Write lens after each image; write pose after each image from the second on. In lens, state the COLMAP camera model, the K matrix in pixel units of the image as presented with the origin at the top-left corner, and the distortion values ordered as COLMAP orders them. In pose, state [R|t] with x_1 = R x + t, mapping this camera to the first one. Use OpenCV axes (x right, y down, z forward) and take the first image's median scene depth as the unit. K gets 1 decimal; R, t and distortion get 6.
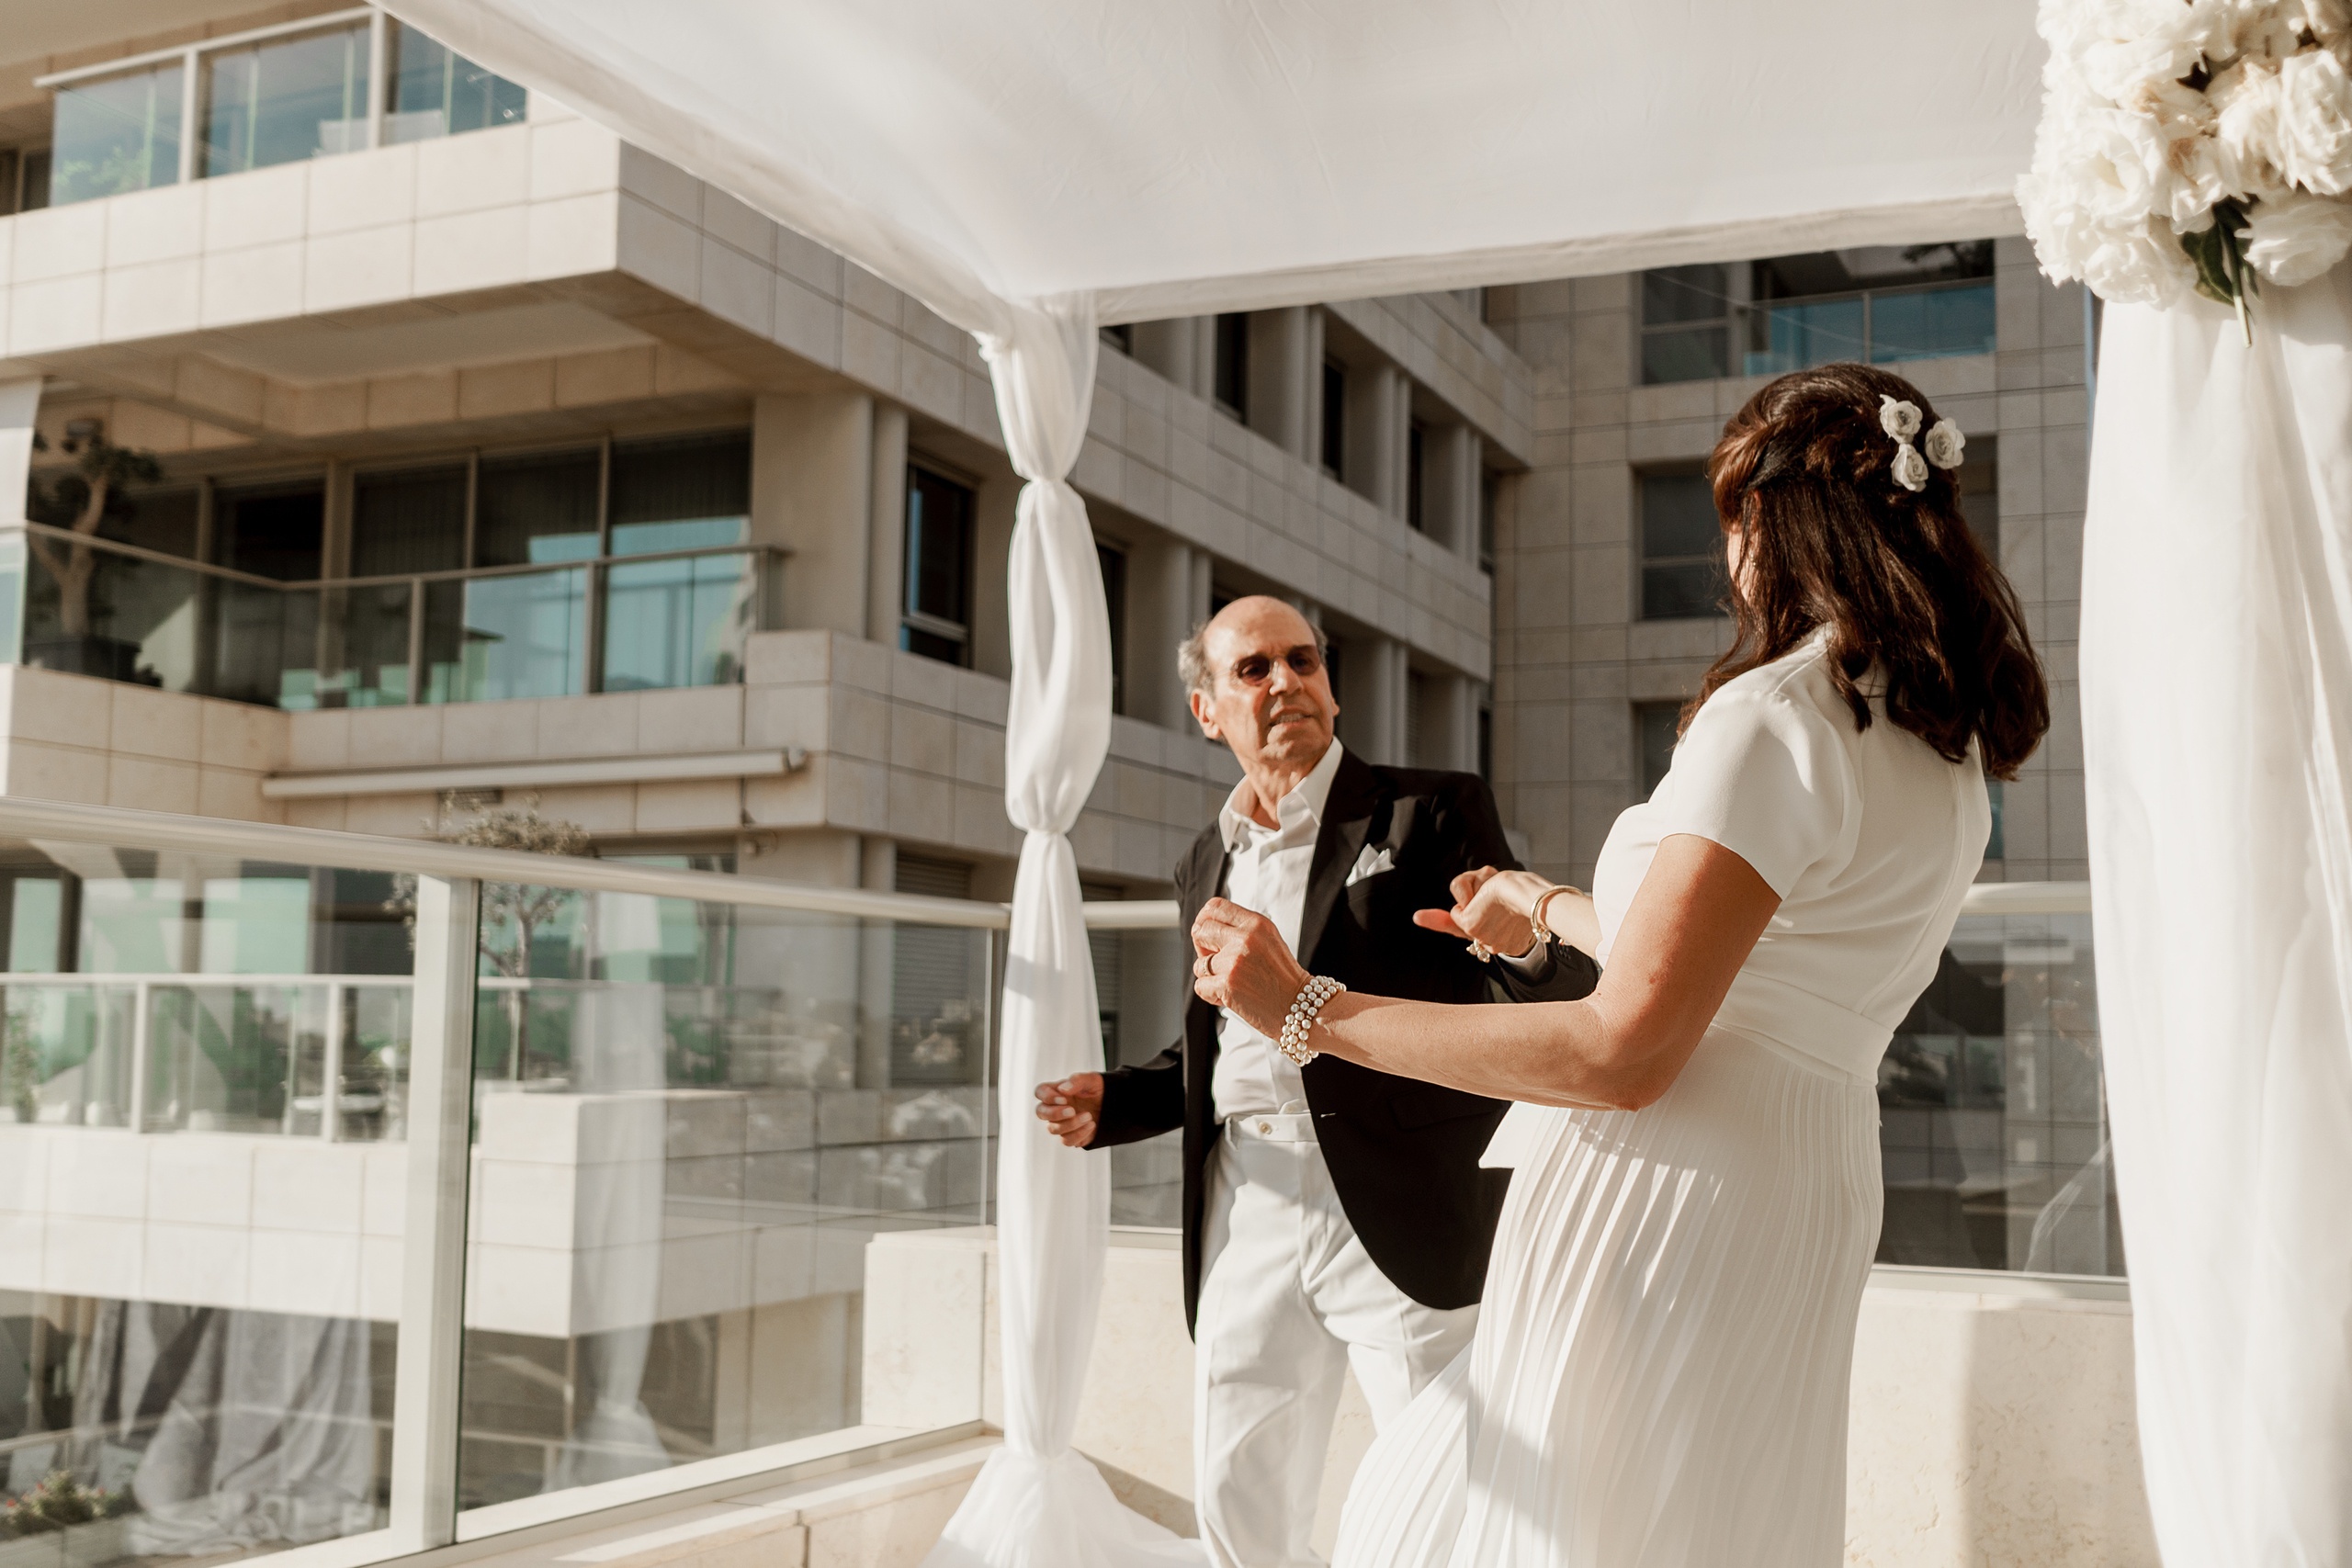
lens RADIAL K [[2581.8, 0, 1098.8], [0, 2581.8, 817.2], [0, 0, 1]] dist [-0.022655, 0.014984]
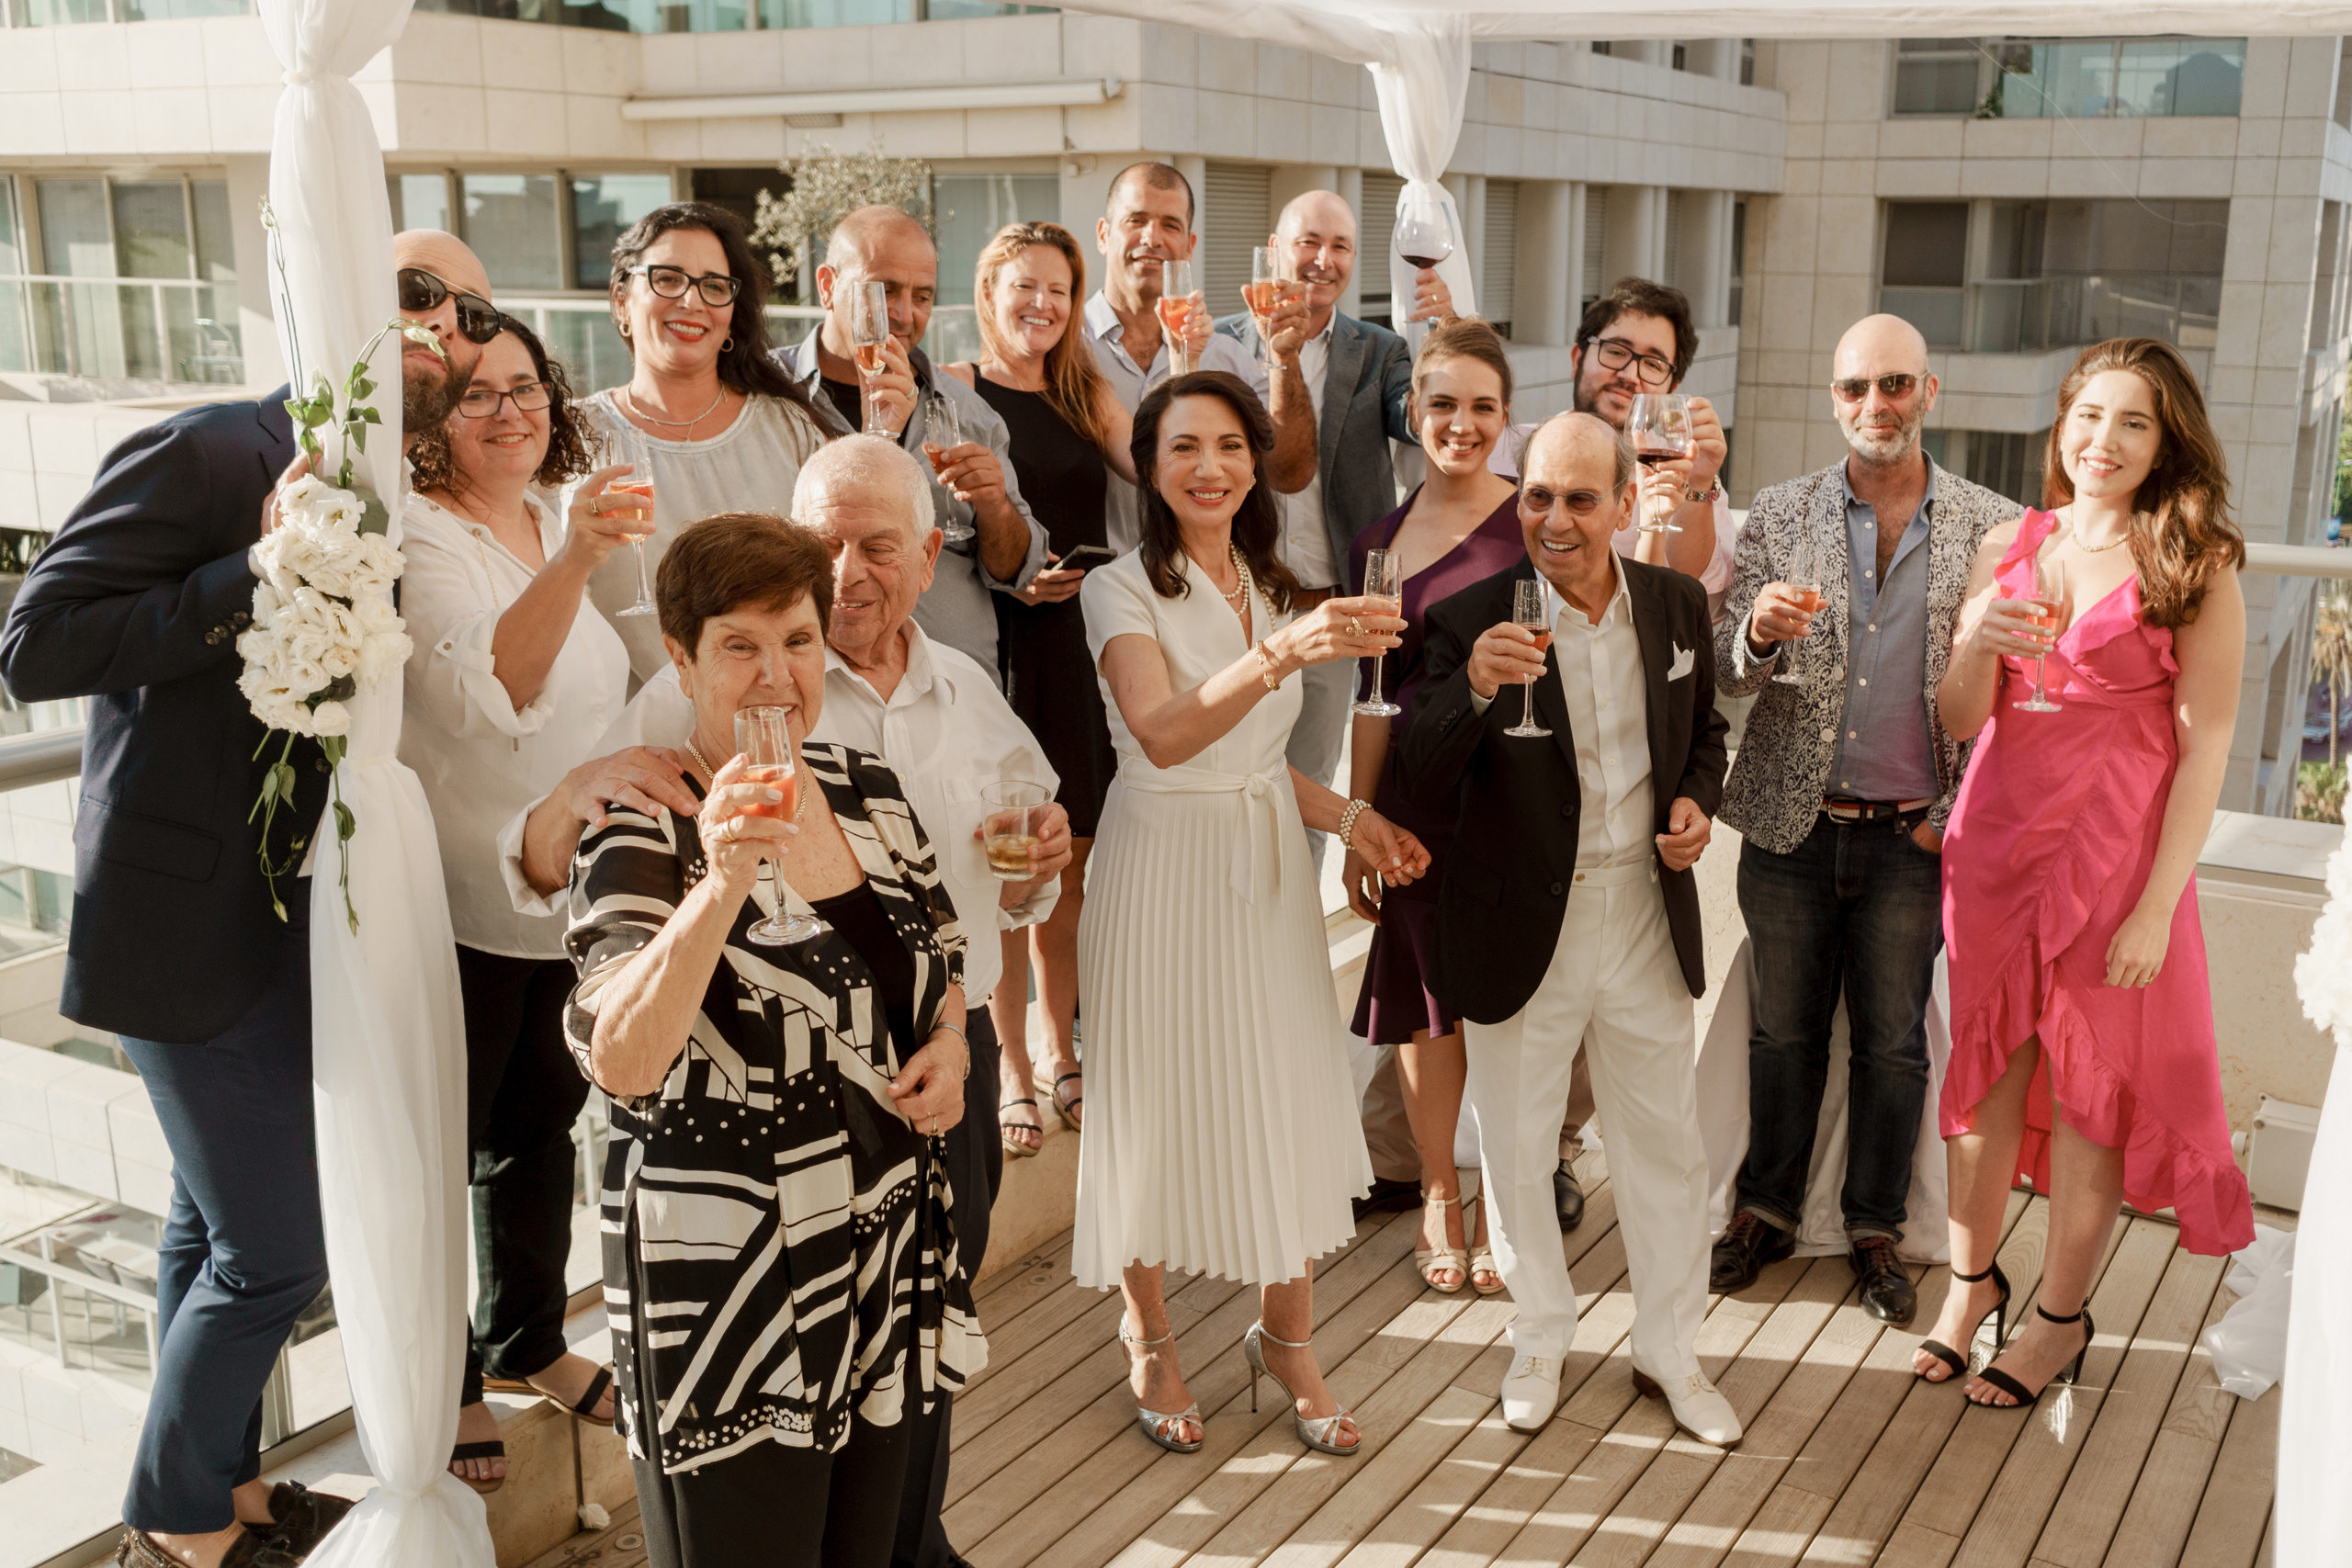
lens RADIAL K [[2365.9, 0, 1245.2], [0, 2365.9, 767.8], [0, 0, 1]] dist [-0.021840, 0.018399]
pose [[0.998950, 0.002126, -0.045763, -0.016699], [0.012780, 0.946337, 0.322929, -0.074321], [0.043993, -0.323175, 0.945316, -0.024013]]
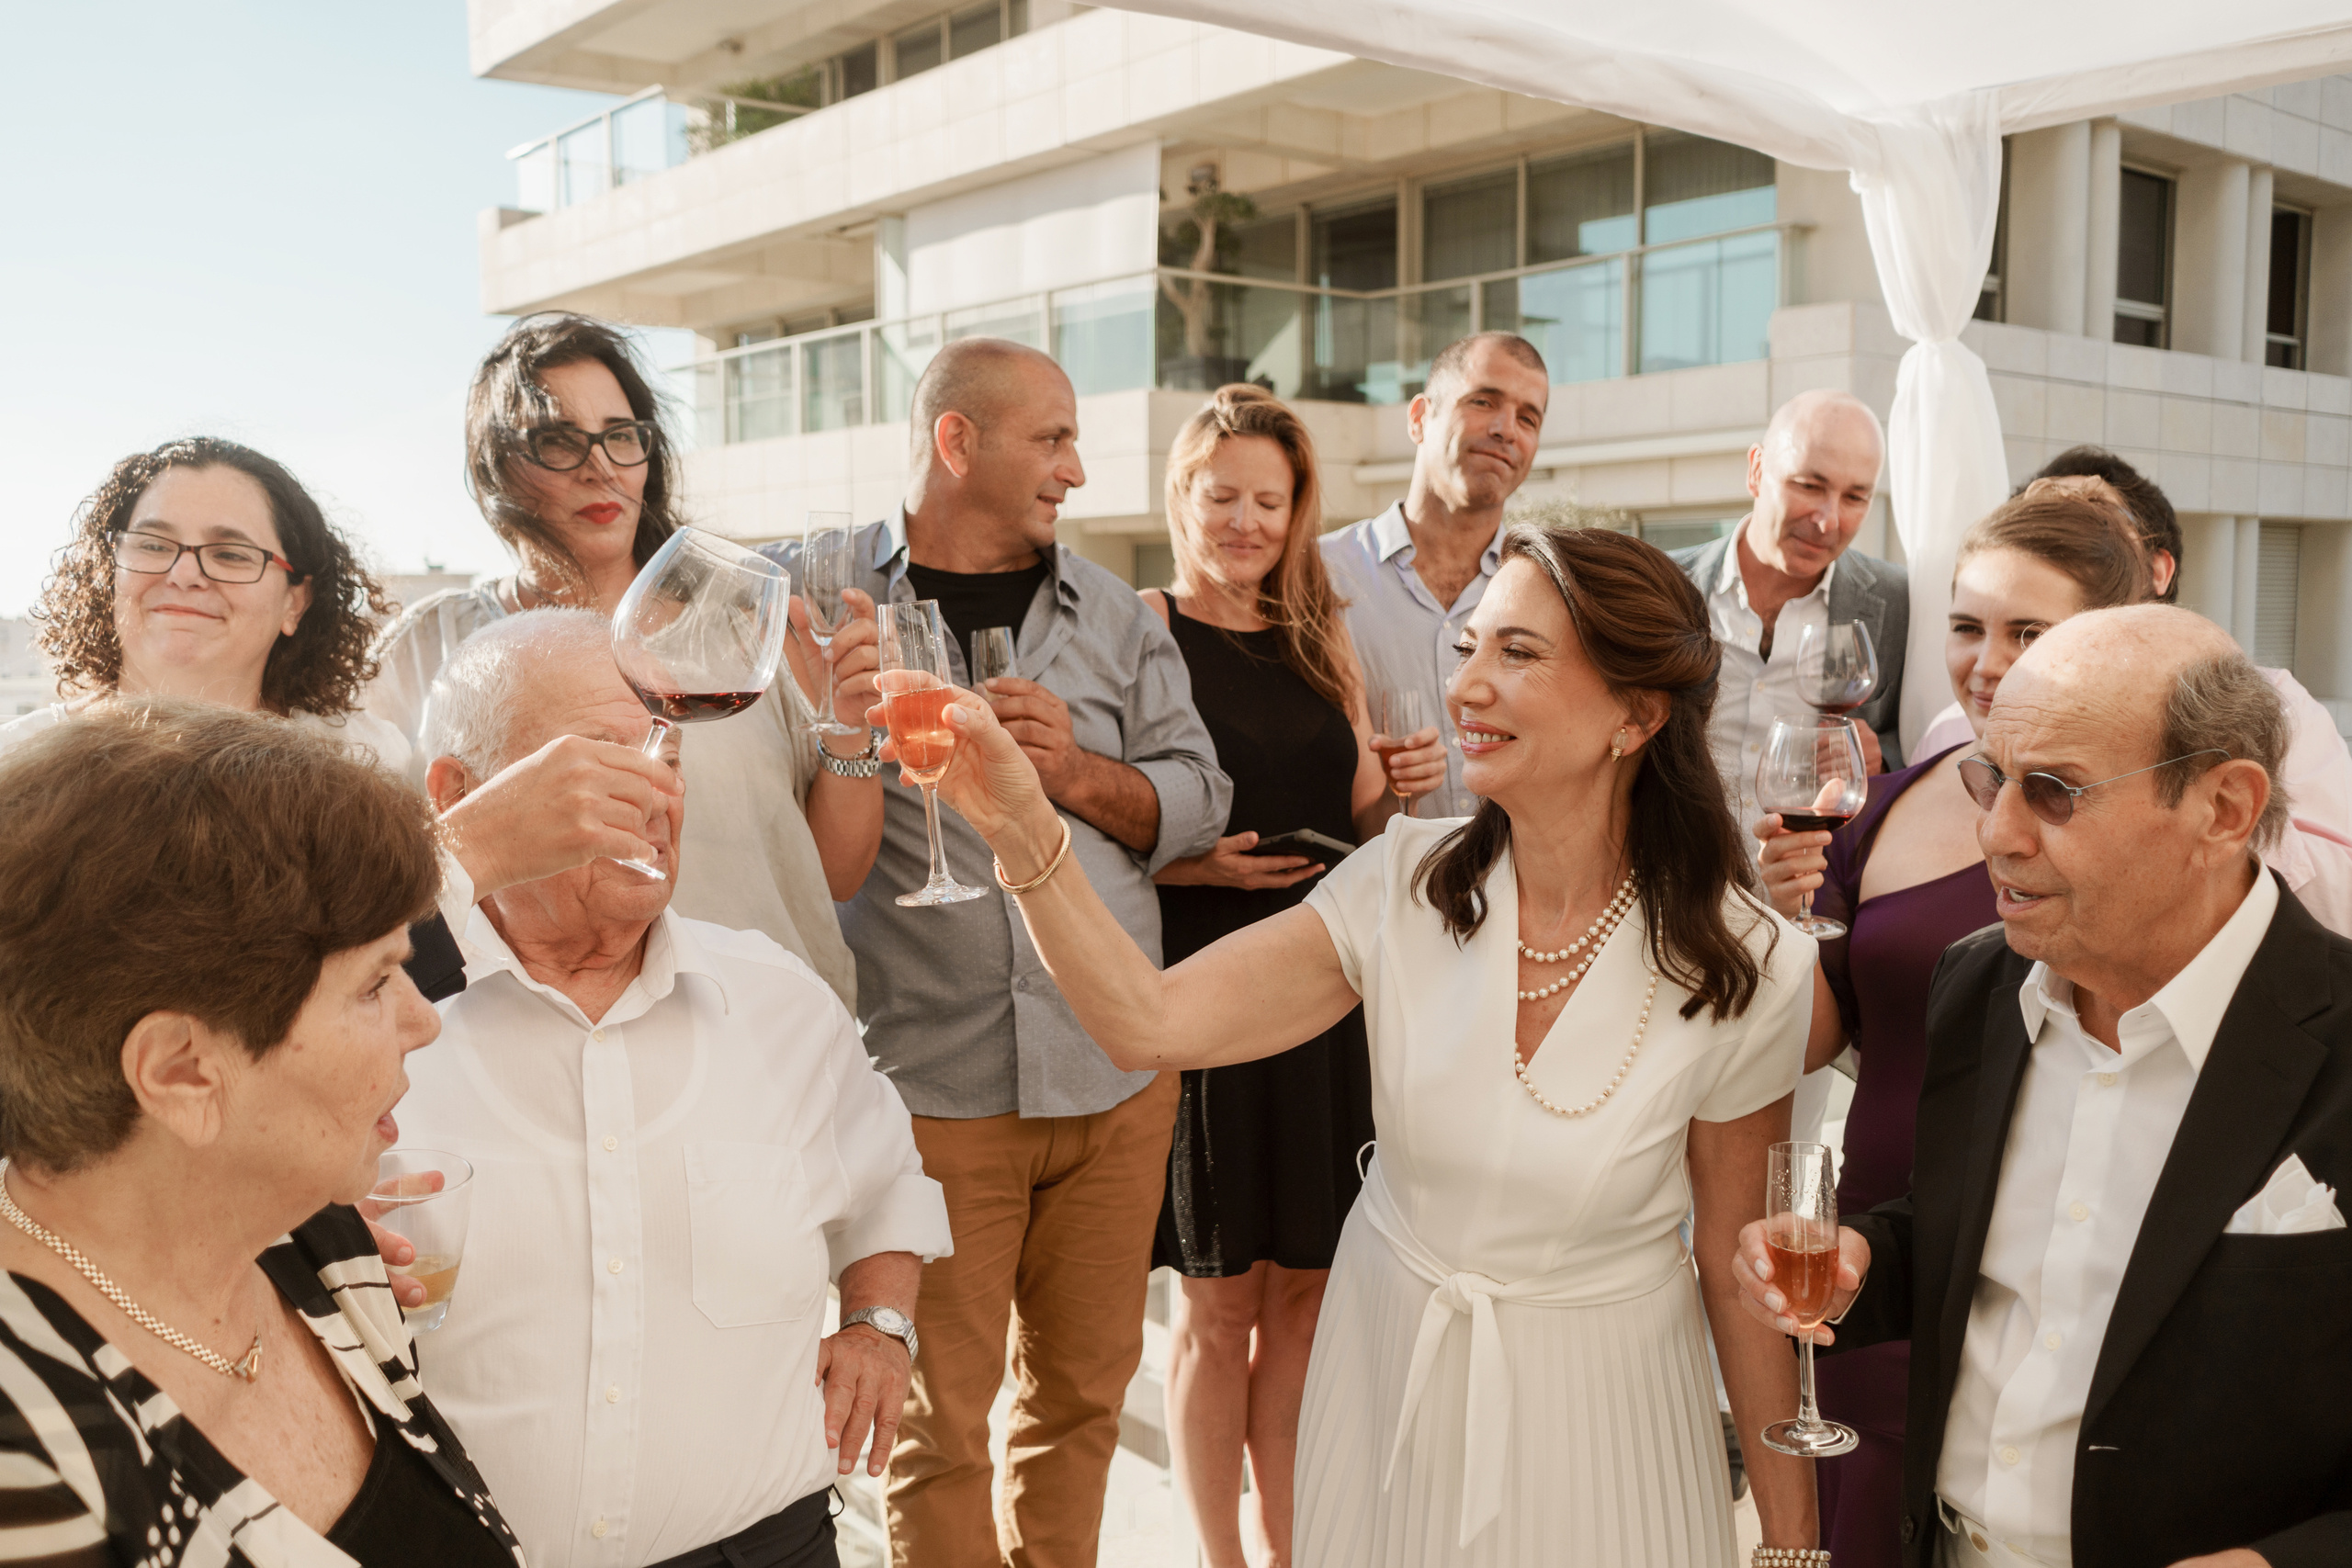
lens RADIAL K [[2094.3, 0, 1176.0], [0, 2094.3, 784.0], [0, 0, 1]] dist [0.002273, 0.005916]
pose [[0.903142, 0.014869, -0.429083, 0.015977], [0.062263, 0.984299, 0.165161, -0.039014], [0.424802, -0.175879, 0.888037, 0.099678]]
